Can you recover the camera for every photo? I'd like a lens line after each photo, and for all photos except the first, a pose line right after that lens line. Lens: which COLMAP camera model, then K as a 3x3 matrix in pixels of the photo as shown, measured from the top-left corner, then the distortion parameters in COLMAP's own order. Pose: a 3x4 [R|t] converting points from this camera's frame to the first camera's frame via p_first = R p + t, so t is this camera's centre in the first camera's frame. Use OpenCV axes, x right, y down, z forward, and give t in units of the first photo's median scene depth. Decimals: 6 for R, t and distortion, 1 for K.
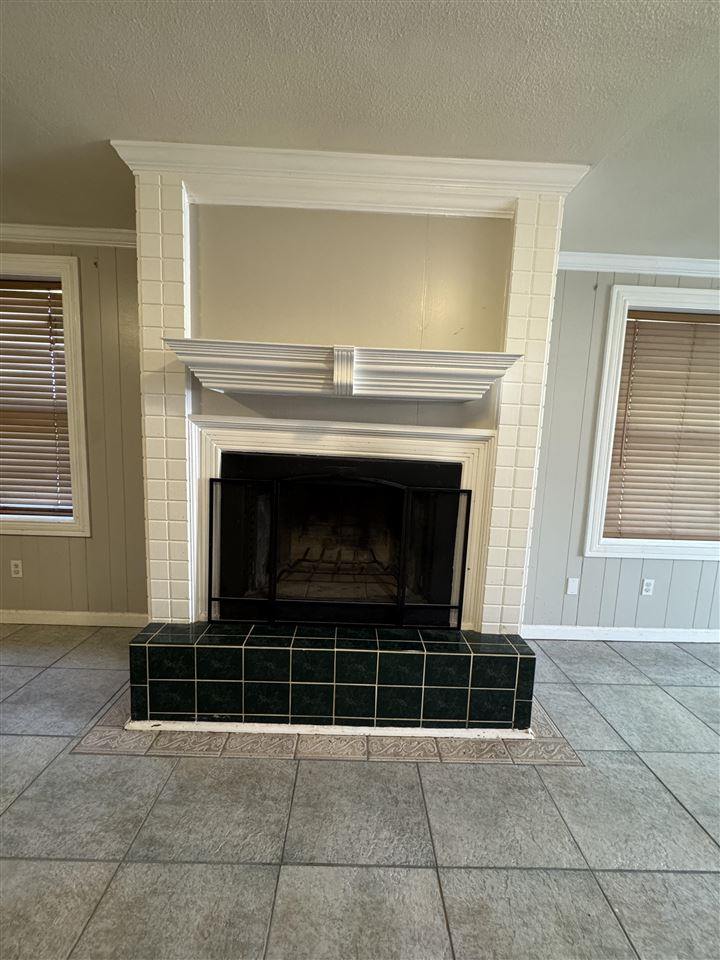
lens RADIAL K [[390.3, 0, 359.1], [0, 390.3, 482.7], [0, 0, 1]] dist [-0.002147, 0.000554]
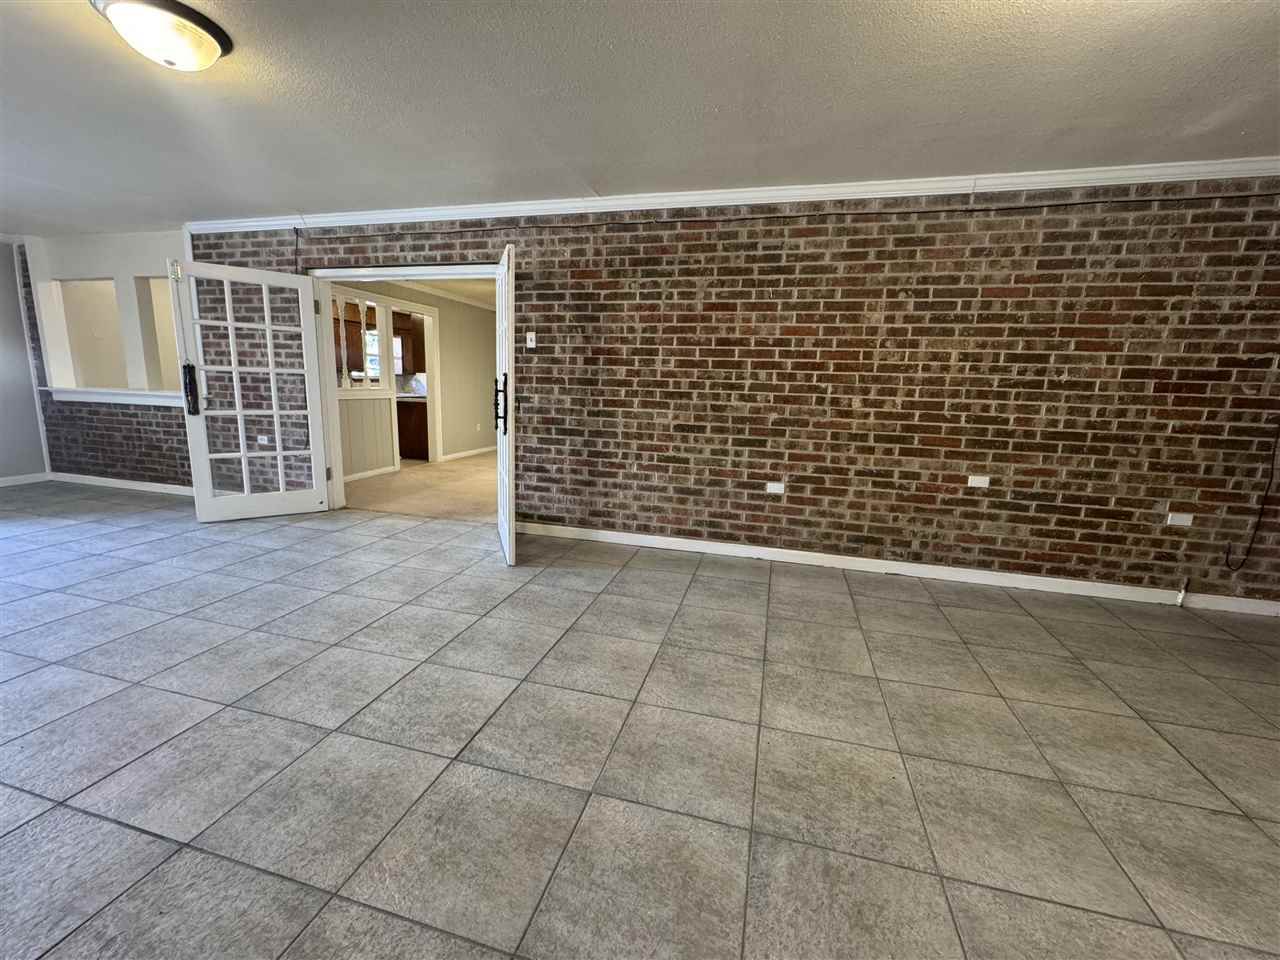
lens RADIAL K [[520.5, 0, 641.2], [0, 520.5, 477.6], [0, 0, 1]] dist [-0.002147, 0.000554]
pose [[-0.959427, -0.121201, 0.254577, -0.903231], [-0.042846, 0.955083, 0.293226, -0.119825], [-0.278681, 0.270421, -0.921525, 1.031229]]
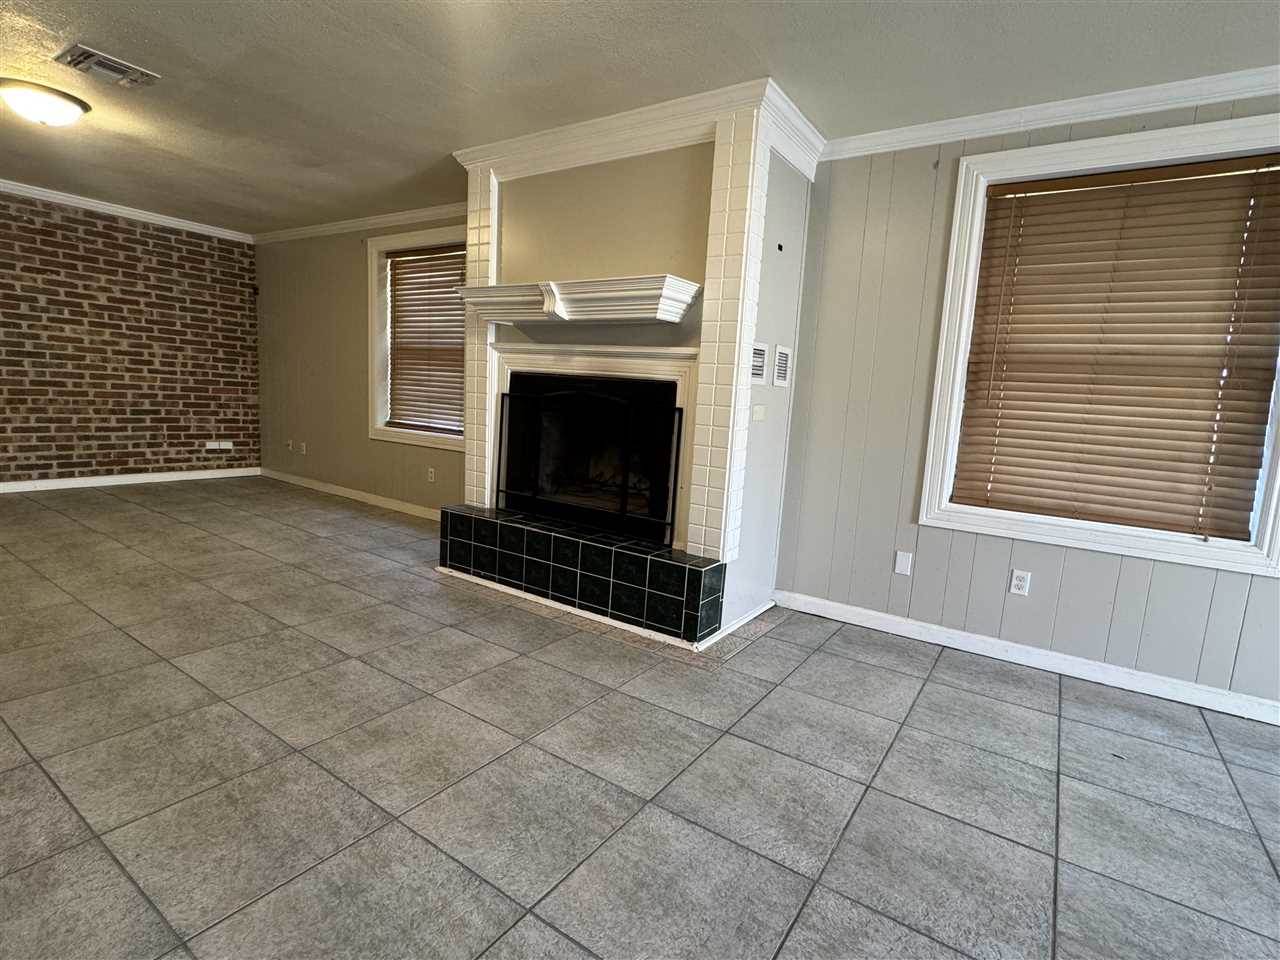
lens RADIAL K [[633.5, 0, 642.7], [0, 633.5, 482.0], [0, 0, 1]] dist [-0.001344, 0.000510]
pose [[0.821440, 0.089257, -0.563267, 1.181120], [-0.092276, 0.995464, 0.023174, 0.187214], [0.562780, 0.032940, 0.825950, -0.433064]]
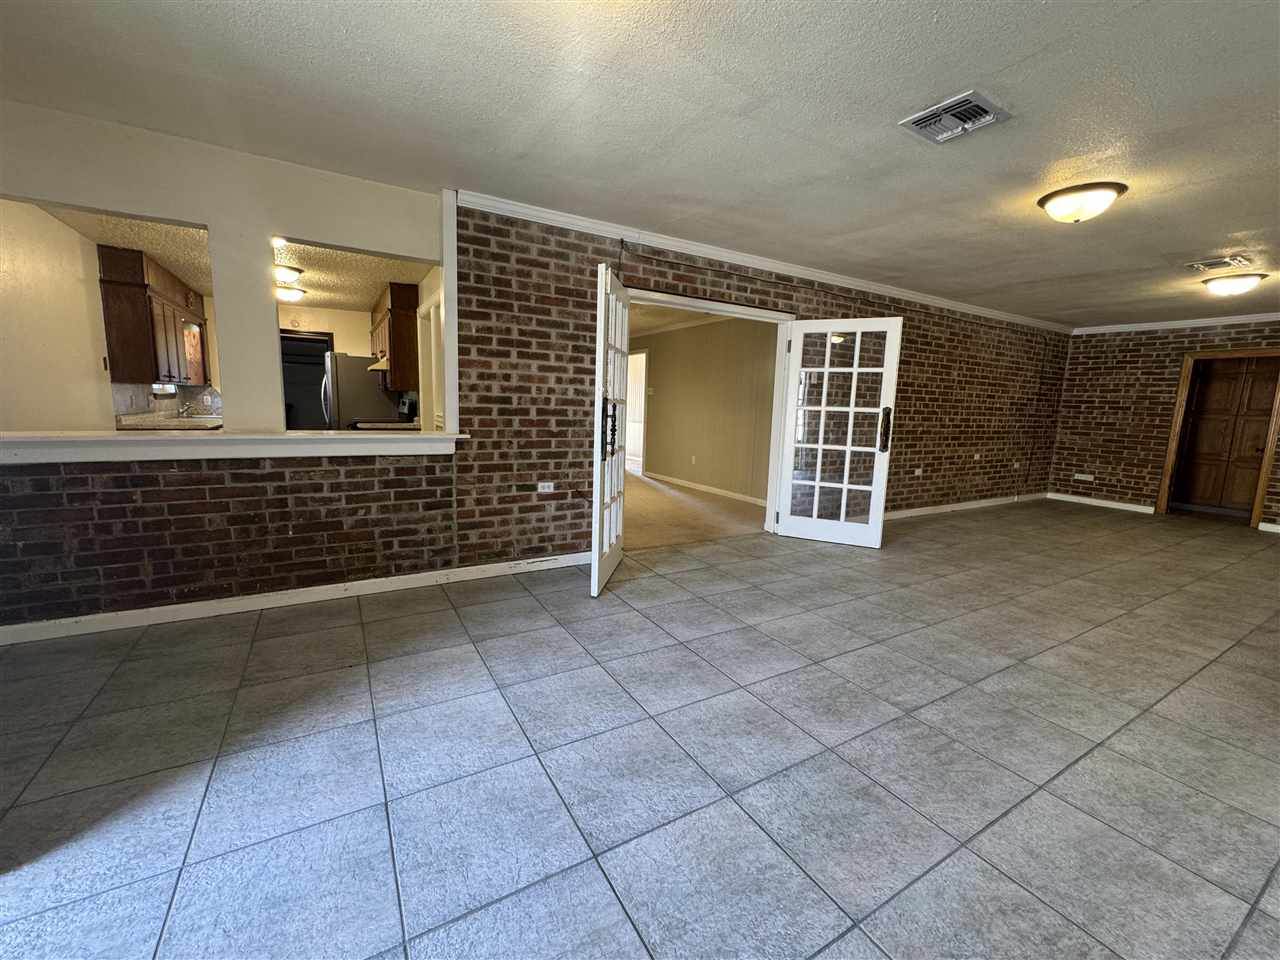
lens RADIAL K [[520.5, 0, 644.9], [0, 520.5, 477.5], [0, 0, 1]] dist [-0.002147, 0.000554]
pose [[-0.866577, 0.000684, -0.499043, 2.344679], [-0.125306, 0.967664, 0.218919, 0.011246], [0.483055, 0.252244, -0.838469, 1.005474]]
